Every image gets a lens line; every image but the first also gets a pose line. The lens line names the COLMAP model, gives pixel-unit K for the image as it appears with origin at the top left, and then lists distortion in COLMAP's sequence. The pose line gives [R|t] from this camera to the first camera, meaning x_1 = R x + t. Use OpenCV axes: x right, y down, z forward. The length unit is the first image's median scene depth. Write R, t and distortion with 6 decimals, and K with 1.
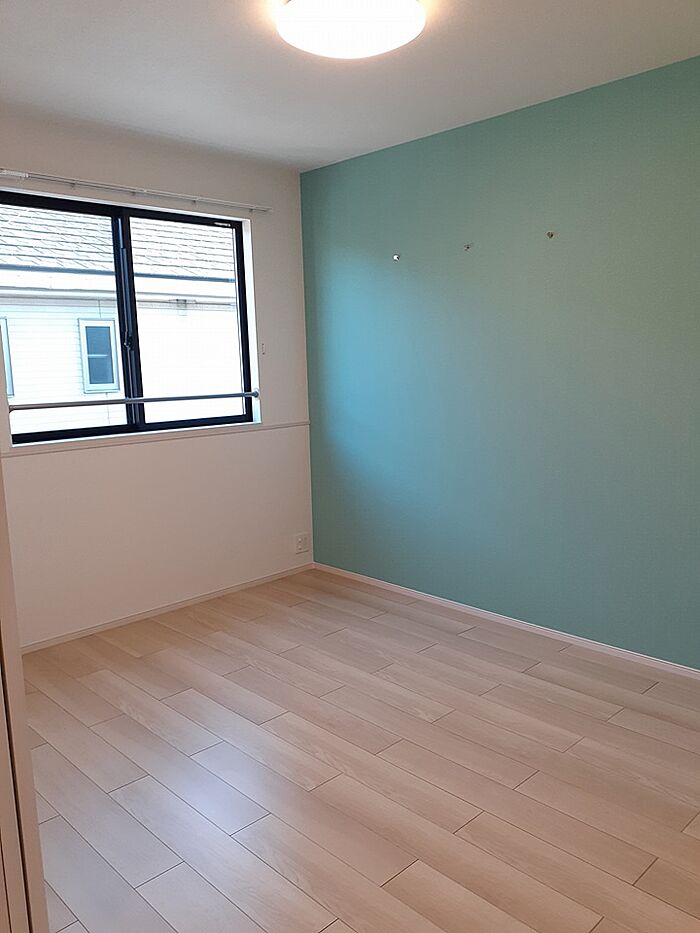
lens RADIAL K [[759.2, 0, 351.8], [0, 759.2, 488.7], [0, 0, 1]] dist [0.046924, 0.008761]
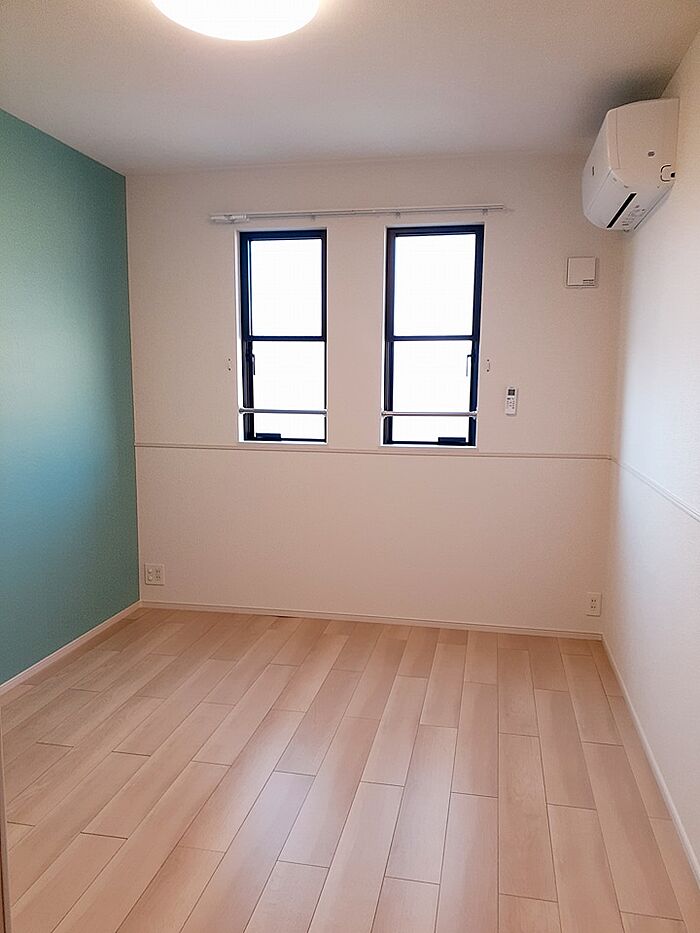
lens RADIAL K [[690.4, 0, 350.0], [0, 690.4, 466.5], [0, 0, 1]] dist [-0.002207, -0.002410]
pose [[0.567098, 0.141740, -0.811363, 0.508547], [-0.163263, 0.984880, 0.057941, -0.101090], [0.807307, 0.099608, 0.581664, 0.480776]]
